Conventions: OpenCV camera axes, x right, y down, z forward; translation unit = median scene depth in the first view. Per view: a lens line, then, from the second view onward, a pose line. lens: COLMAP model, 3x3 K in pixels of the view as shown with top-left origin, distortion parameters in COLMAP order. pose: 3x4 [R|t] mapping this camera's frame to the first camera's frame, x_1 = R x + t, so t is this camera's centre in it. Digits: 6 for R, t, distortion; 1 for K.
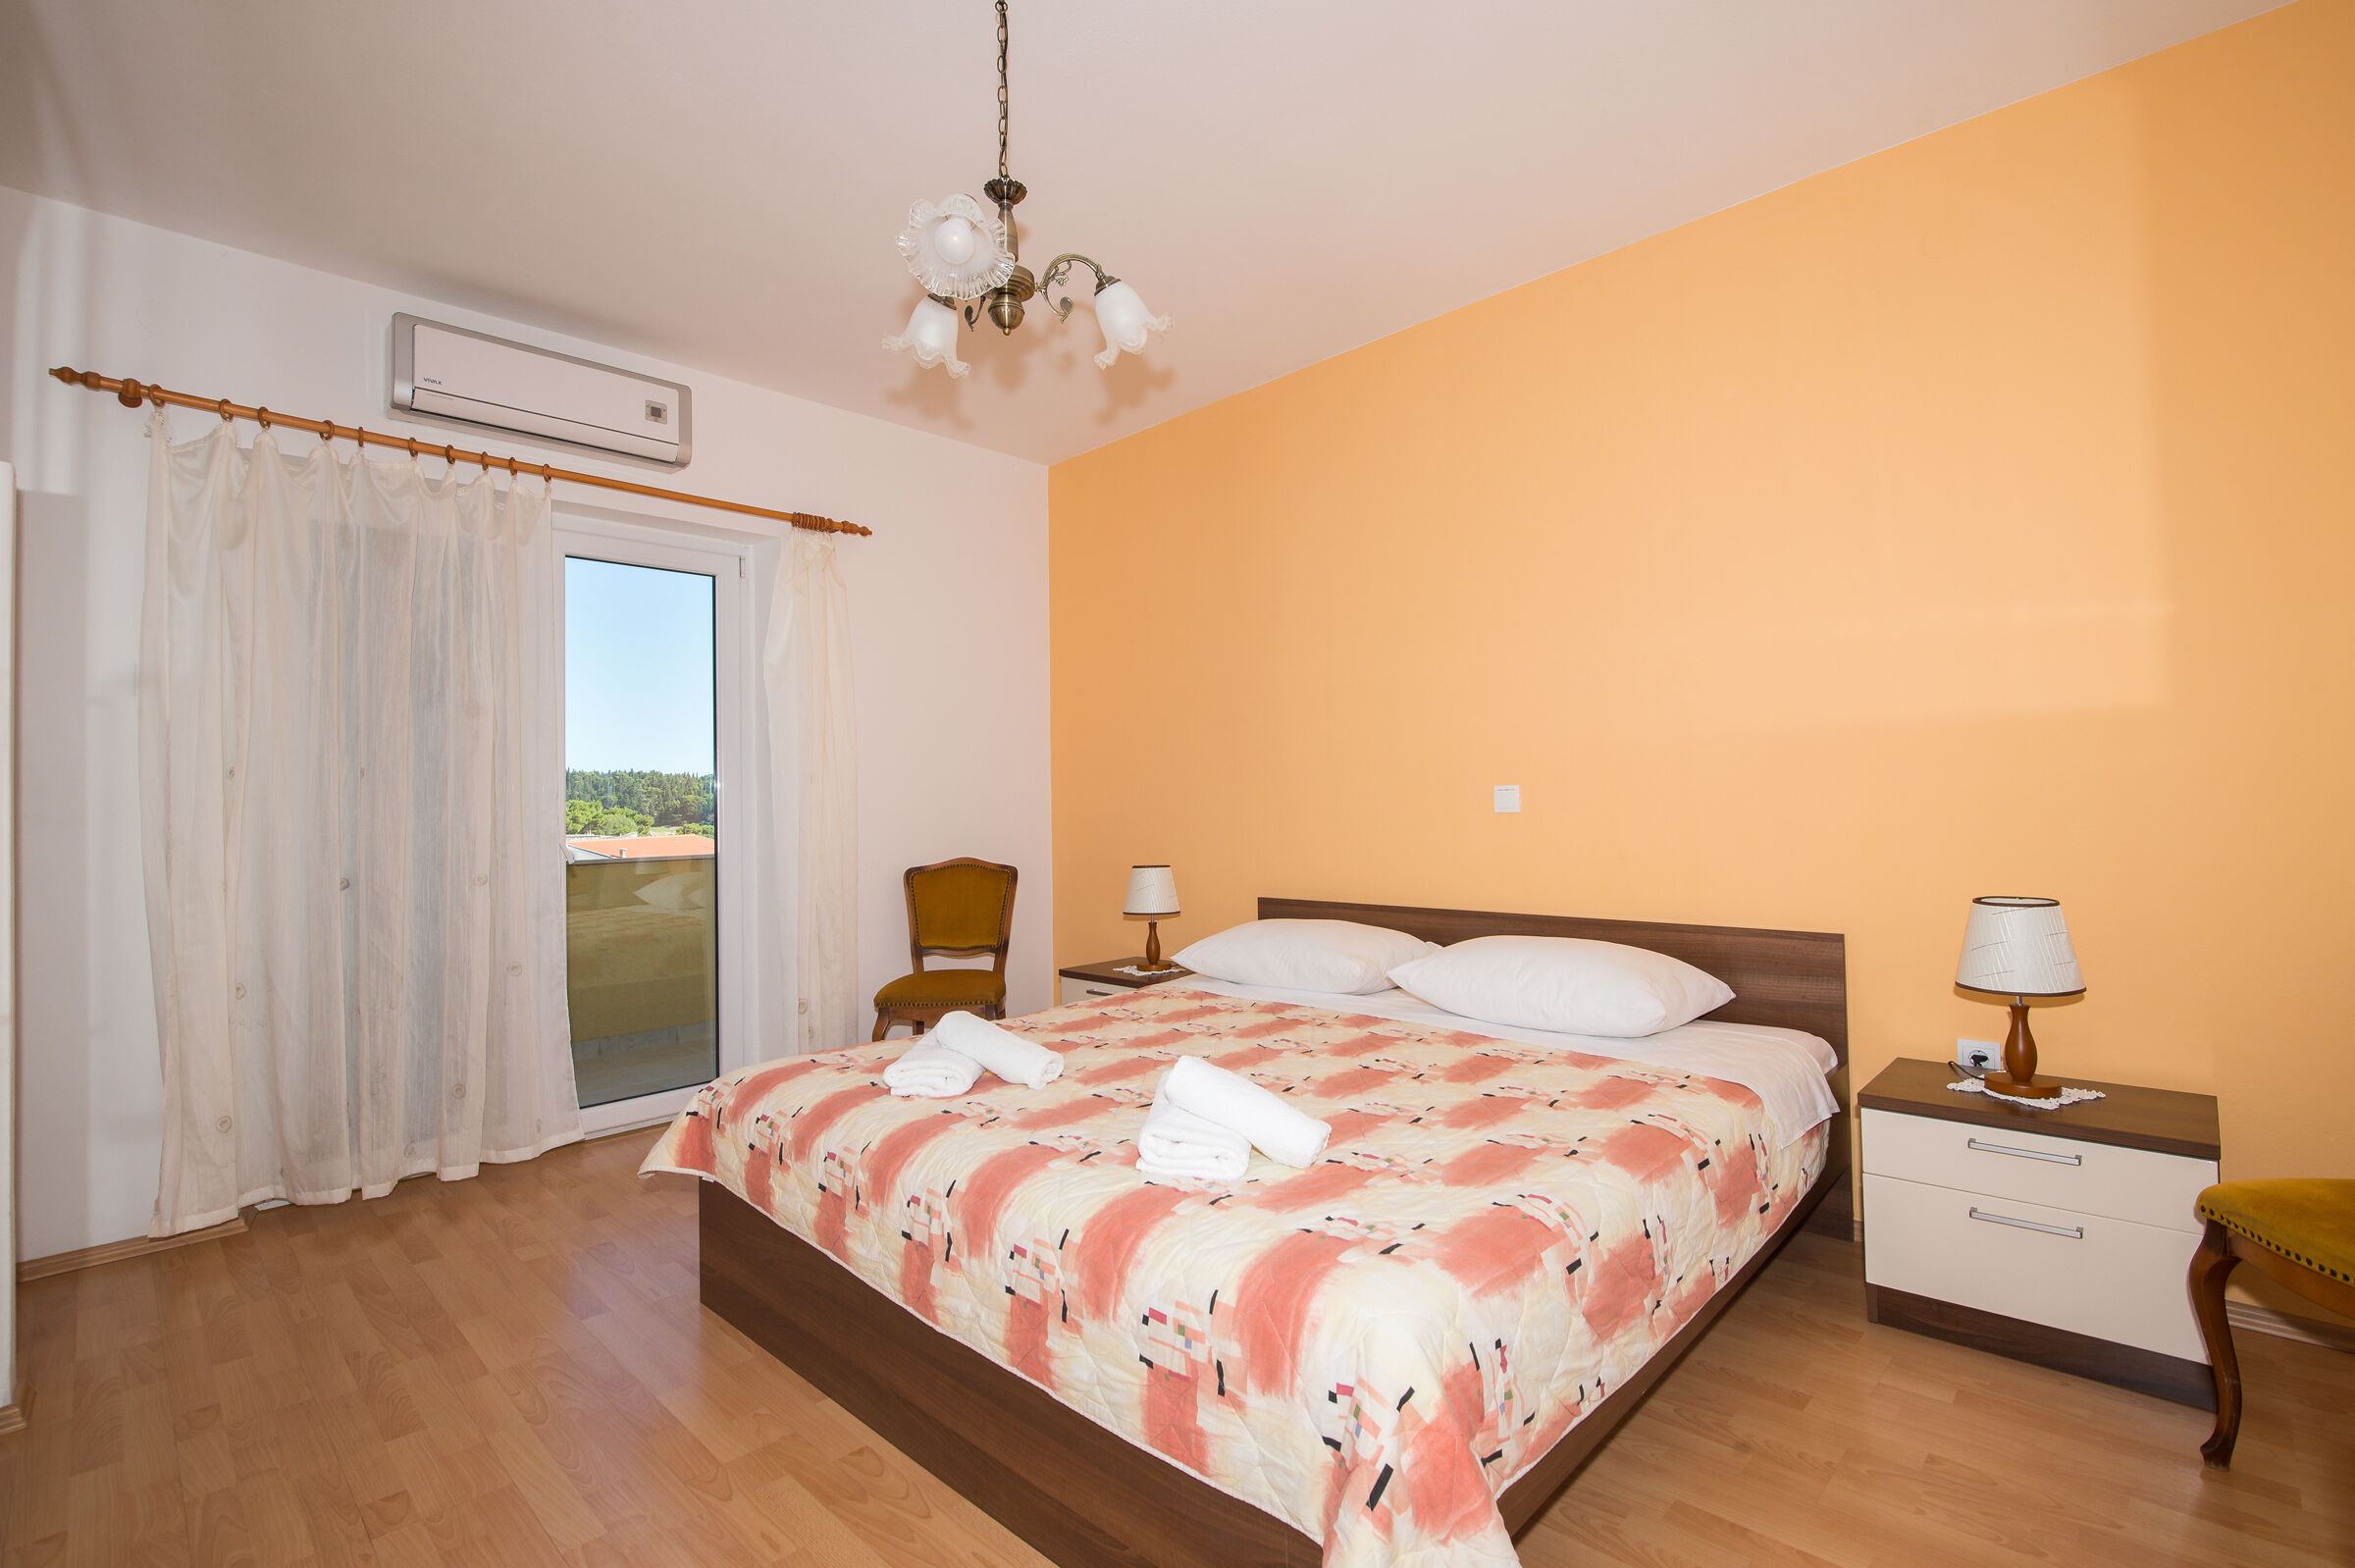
lens RADIAL K [[1073.4, 0, 1196.9], [0, 1073.4, 769.6], [0, 0, 1]] dist [0.024544, -0.030211]
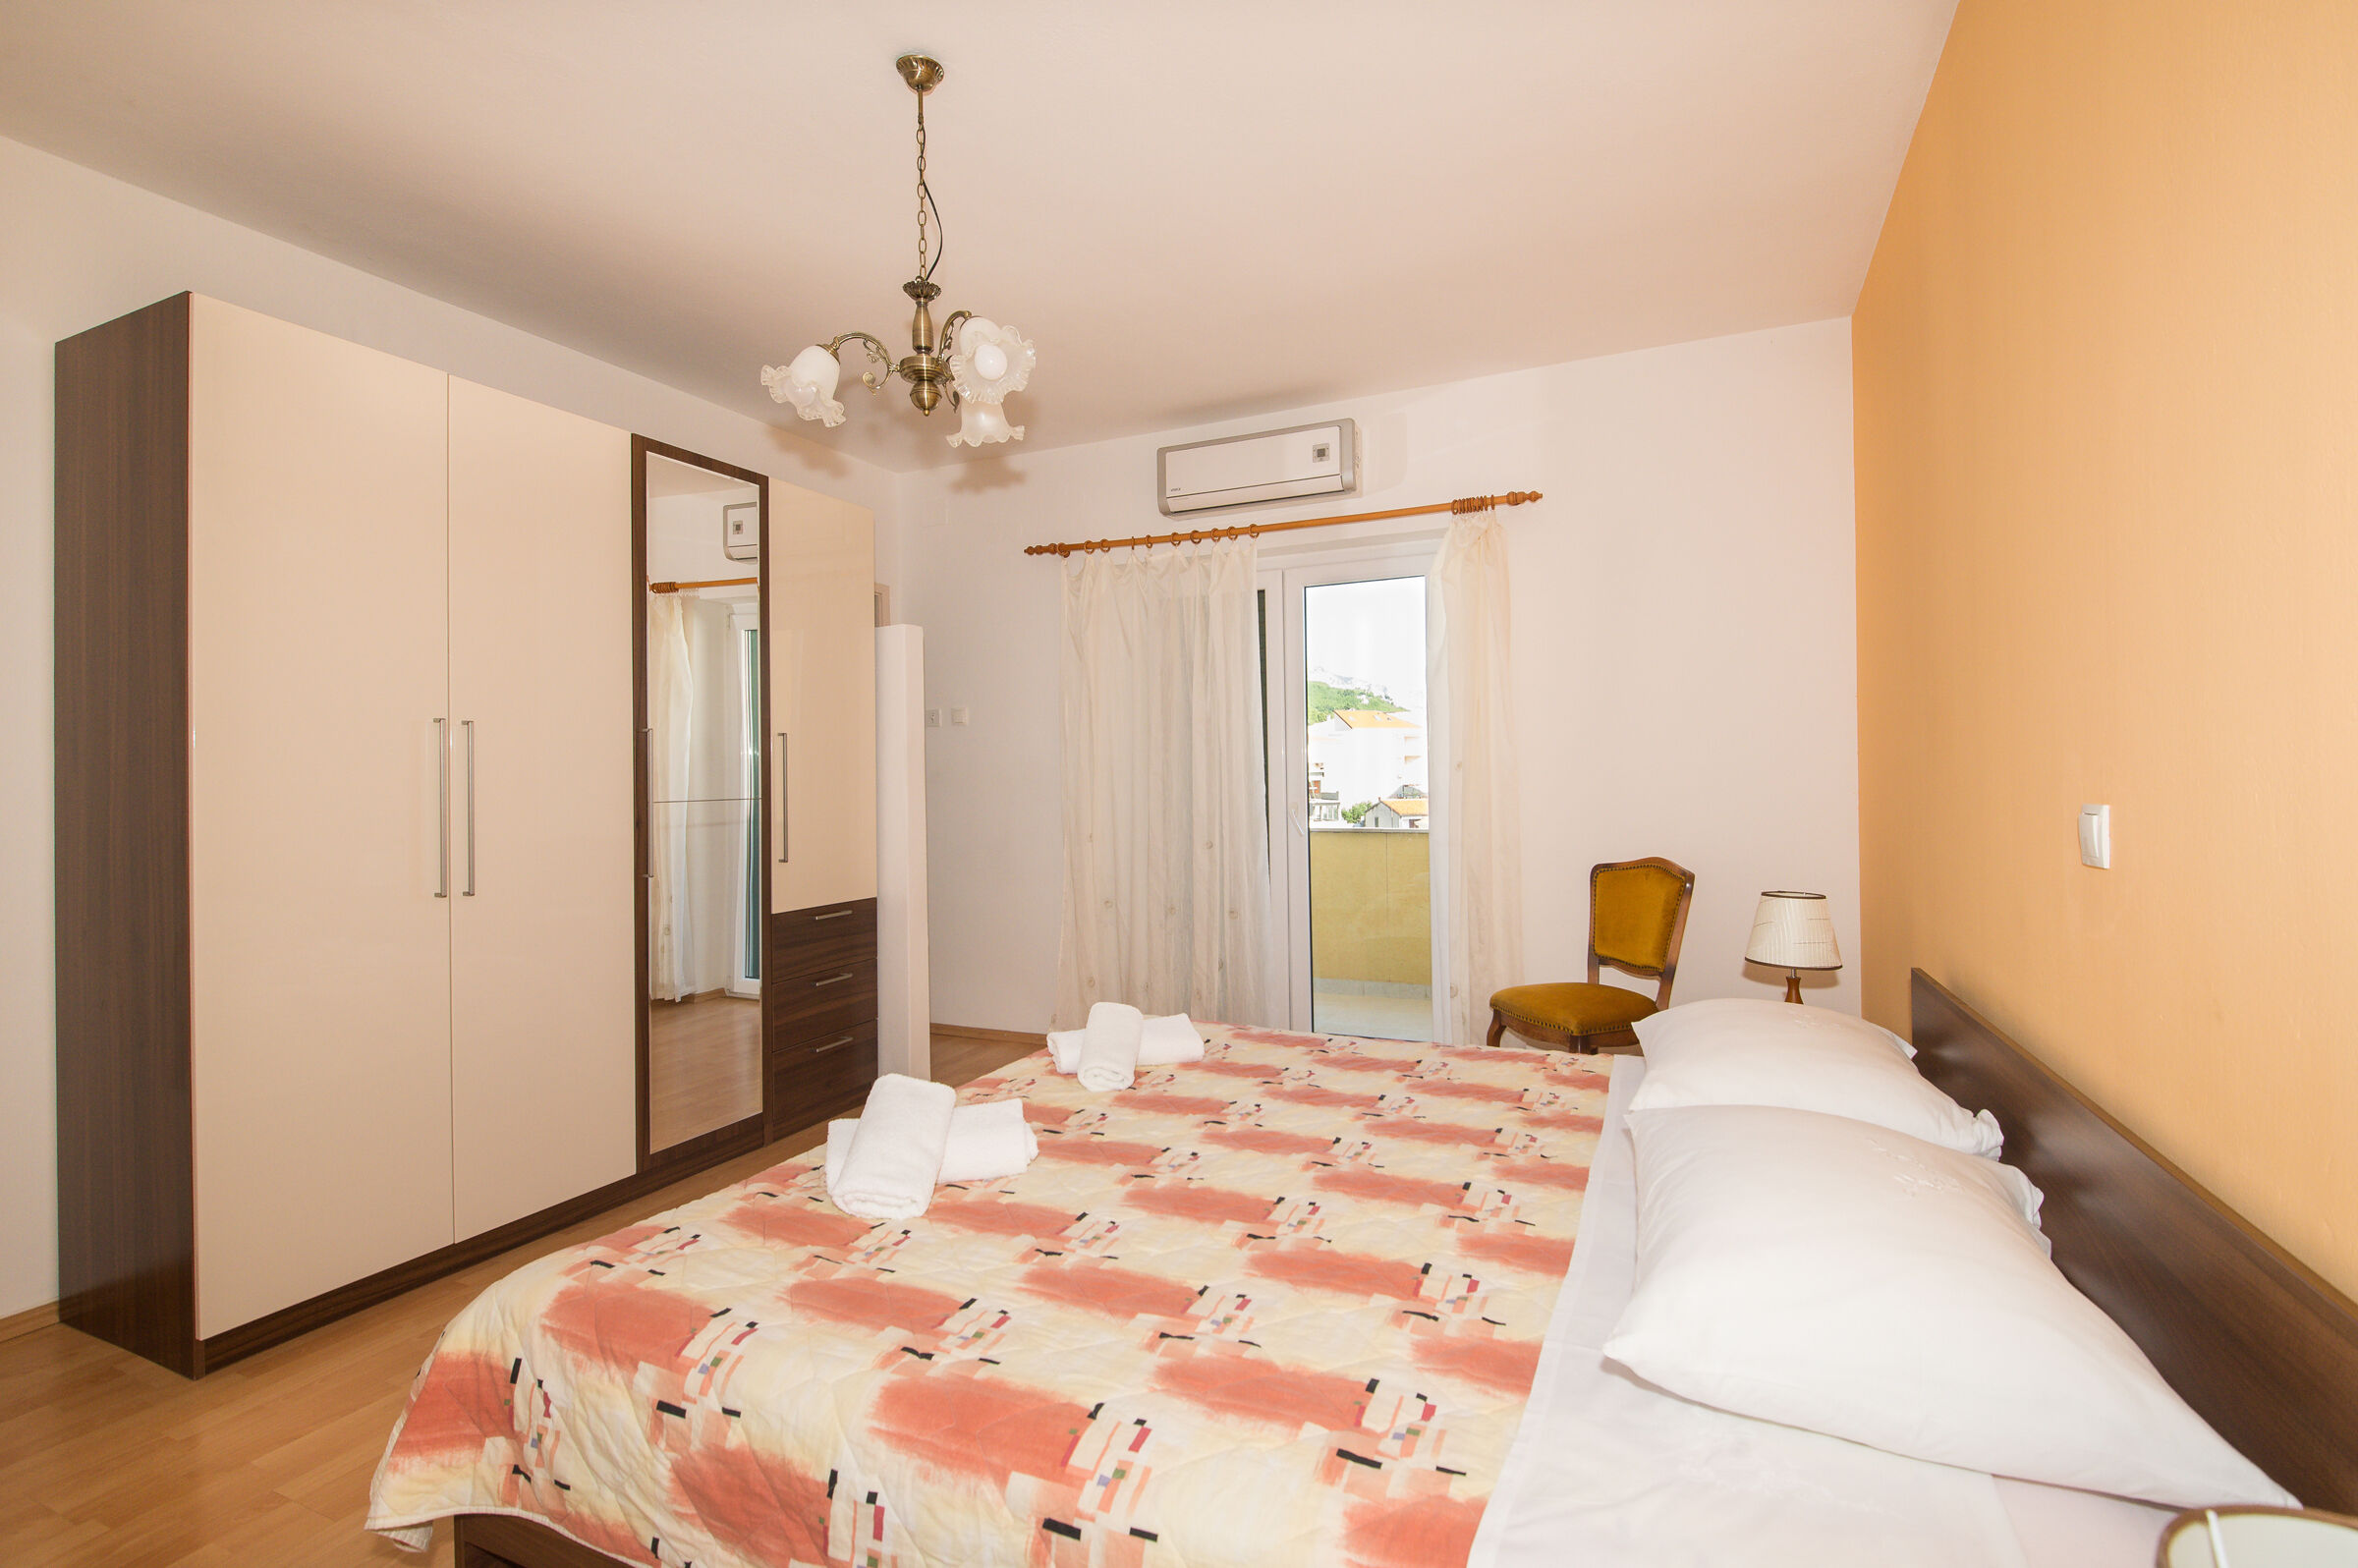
lens RADIAL K [[1082.4, 0, 1199.6], [0, 1082.4, 759.2], [0, 0, 1]] dist [0.016935, -0.014079]
pose [[0.323197, 0.001019, -0.946331, 0.954550], [0.040102, 0.999086, 0.014771, -0.042049], [0.945482, -0.042724, 0.322861, 0.829413]]
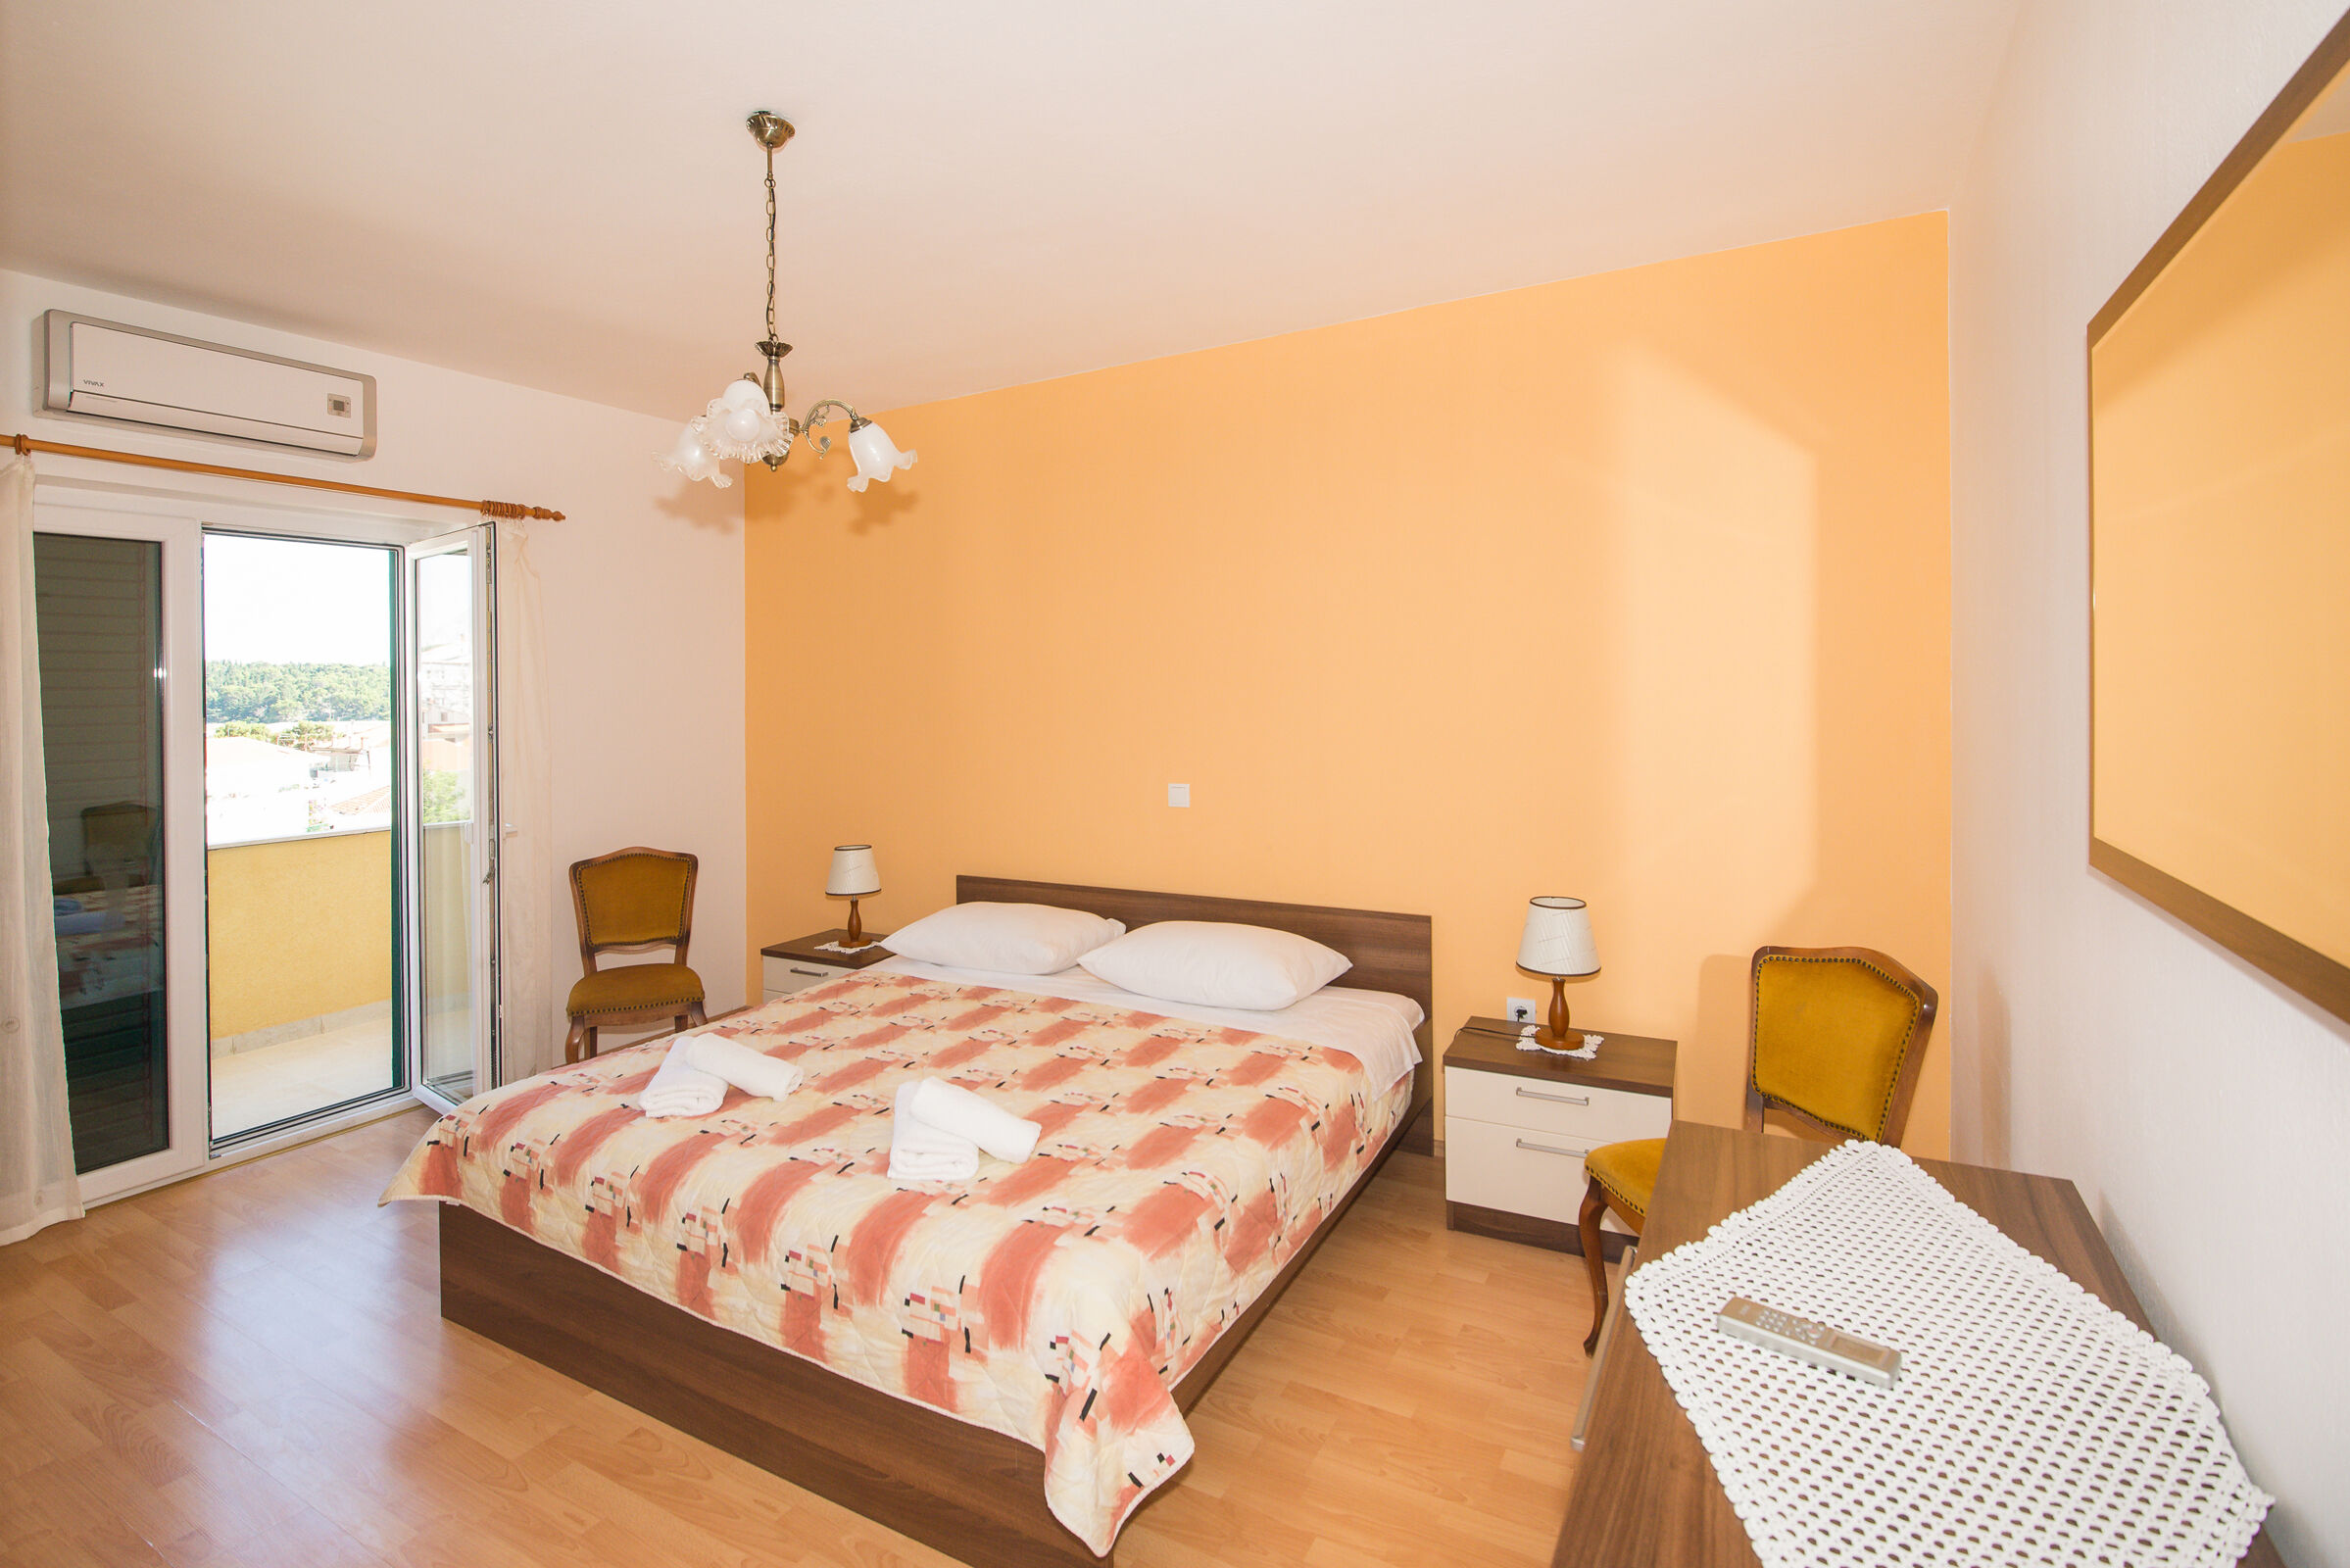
lens RADIAL K [[1122.0, 0, 1135.4], [0, 1122.0, 685.5], [0, 0, 1]] dist [0.021562, -0.025001]
pose [[0.970650, 0.011083, 0.240242, -0.082172], [-0.016607, 0.999642, 0.020980, -0.193708], [-0.239924, -0.024354, 0.970486, -0.268855]]
